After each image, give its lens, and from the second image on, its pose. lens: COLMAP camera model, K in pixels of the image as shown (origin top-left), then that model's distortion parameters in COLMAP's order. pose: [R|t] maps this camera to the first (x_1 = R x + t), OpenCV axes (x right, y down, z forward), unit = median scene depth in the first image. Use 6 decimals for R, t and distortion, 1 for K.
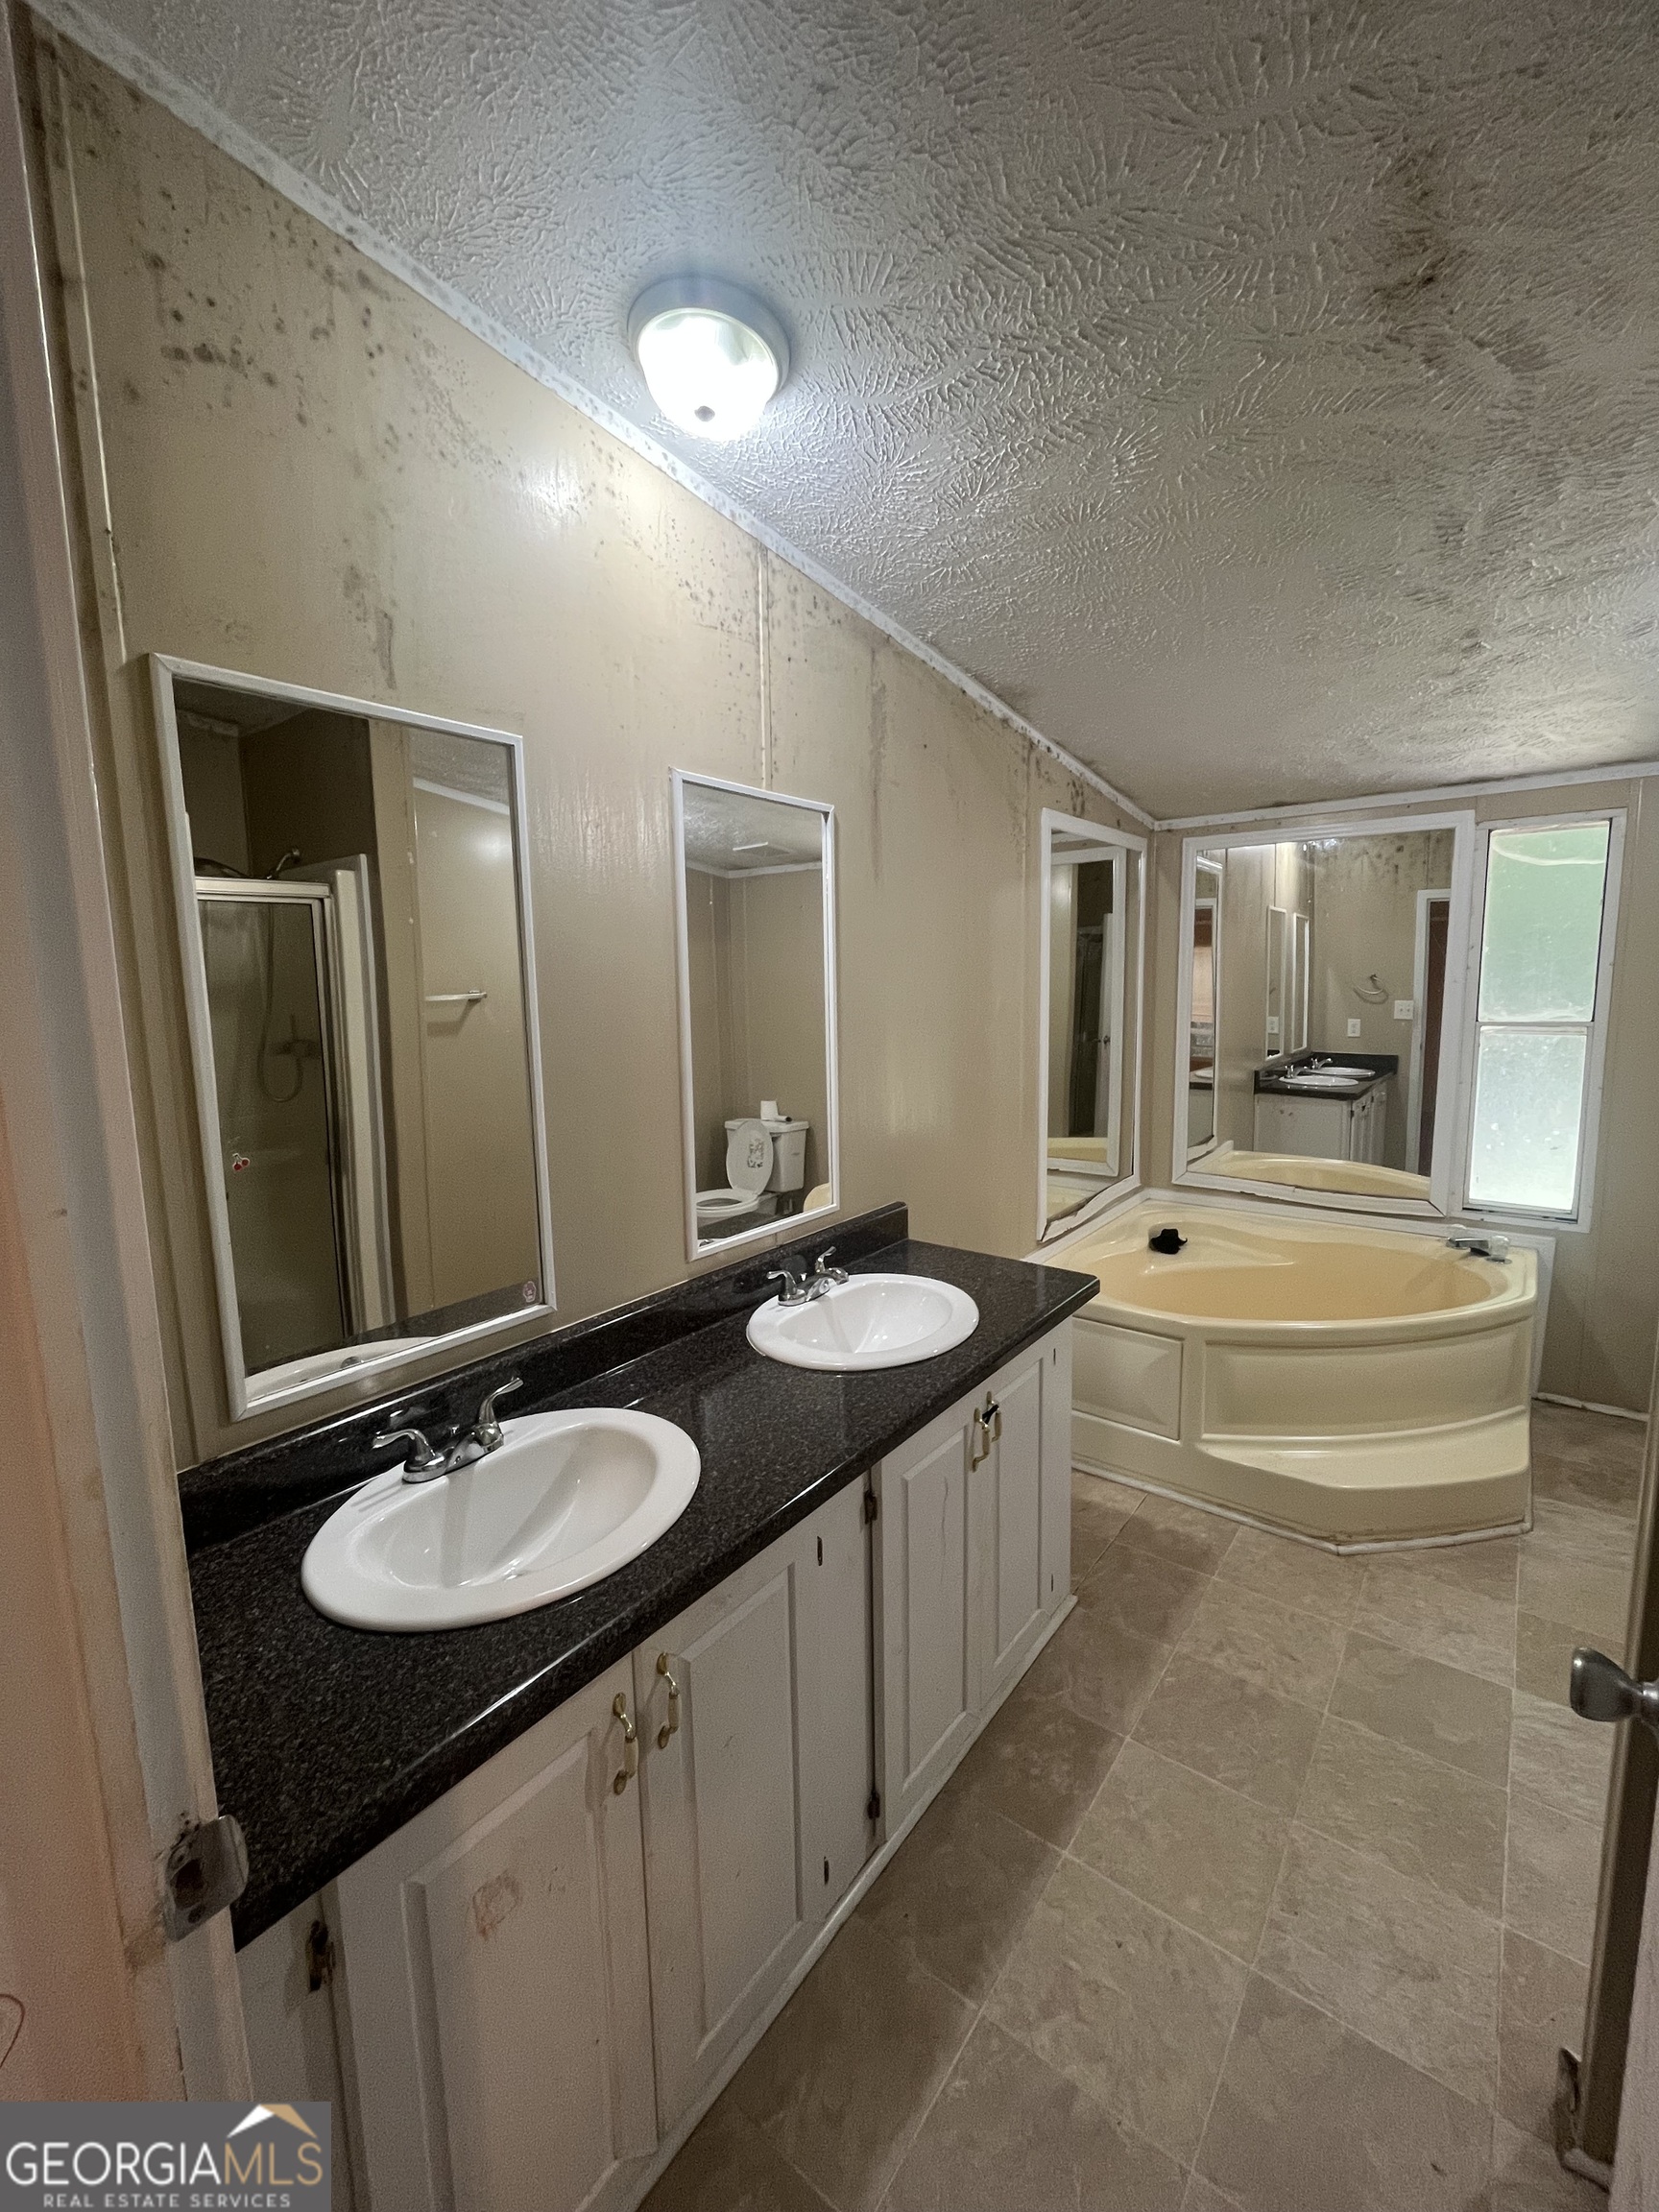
lens RADIAL K [[904.2, 0, 831.4], [0, 904.2, 1101.8], [0, 0, 1]] dist [-0.006773, 0.001198]
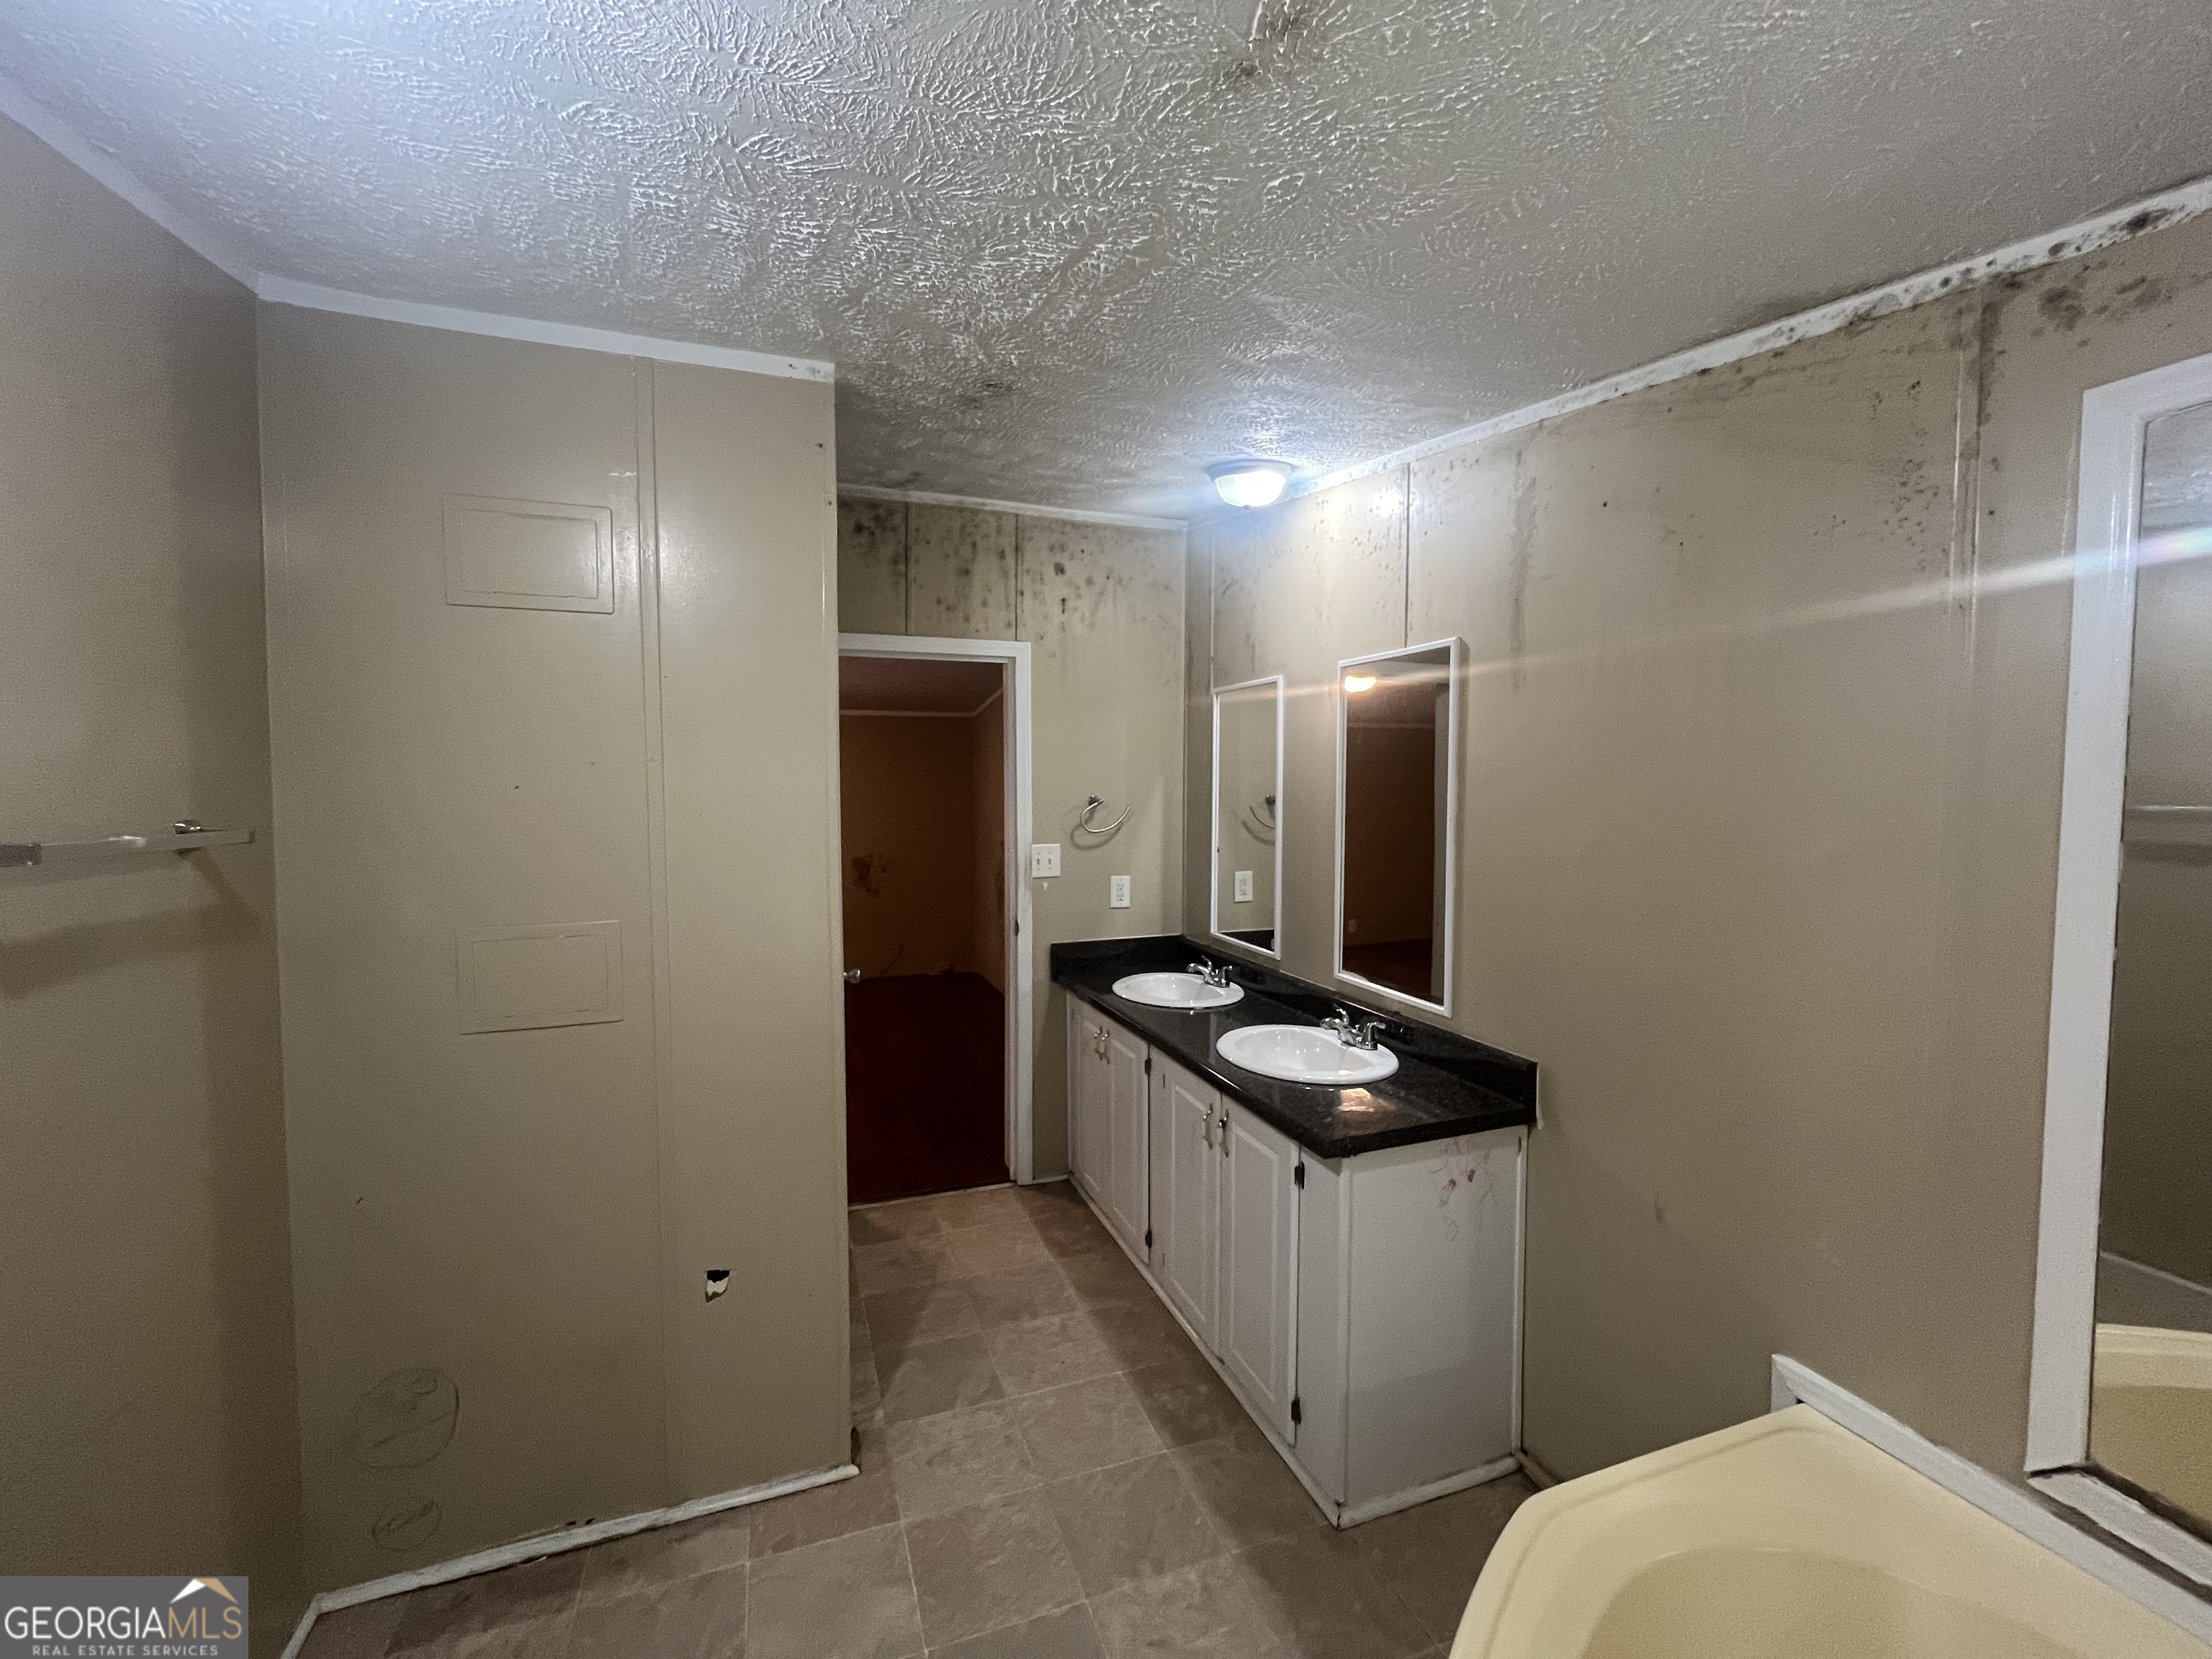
lens RADIAL K [[904.2, 0, 1103.8], [0, 904.2, 823.5], [0, 0, 1]] dist [-0.006773, 0.001198]
pose [[-0.528210, 0.060560, -0.846952, 1.256793], [-0.100140, 0.986050, 0.132959, -0.230090], [0.843188, 0.155044, -0.514776, 1.349698]]
